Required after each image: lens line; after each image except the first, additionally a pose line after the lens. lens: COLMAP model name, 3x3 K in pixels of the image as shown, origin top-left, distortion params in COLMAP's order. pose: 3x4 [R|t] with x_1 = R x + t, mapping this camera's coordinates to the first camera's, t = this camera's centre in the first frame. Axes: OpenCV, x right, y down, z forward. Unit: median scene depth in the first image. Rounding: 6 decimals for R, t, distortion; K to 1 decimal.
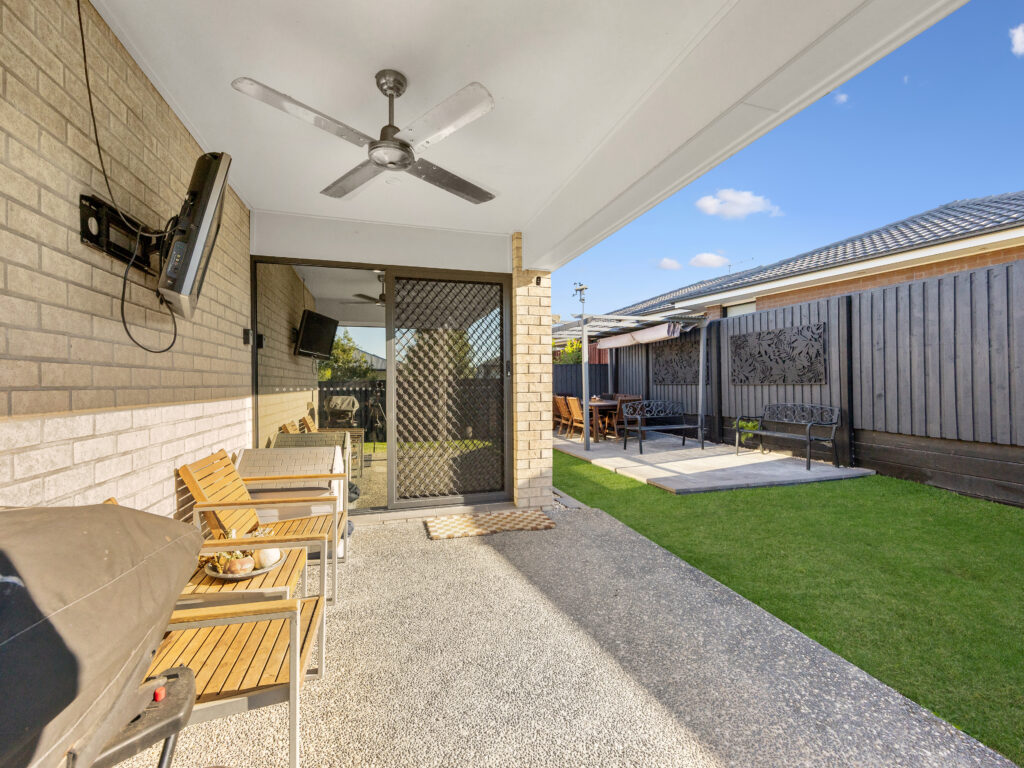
lens RADIAL K [[440.4, 0, 513.3], [0, 440.4, 385.3], [0, 0, 1]] dist [-0.001129, -0.000577]
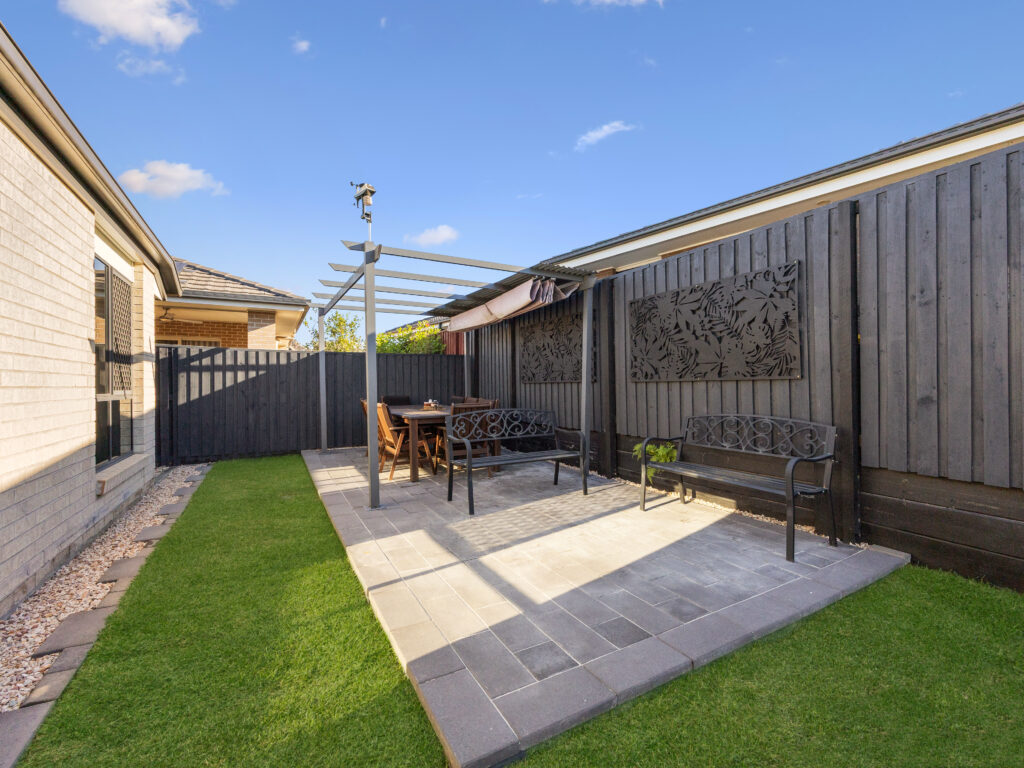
lens RADIAL K [[440.4, 0, 514.6], [0, 440.4, 380.9], [0, 0, 1]] dist [-0.001129, -0.000577]
pose [[0.975208, 0.006419, 0.221196, 0.220306], [-0.002725, 0.999852, -0.017001, 0.008416], [-0.221273, 0.015977, 0.975081, 0.476703]]
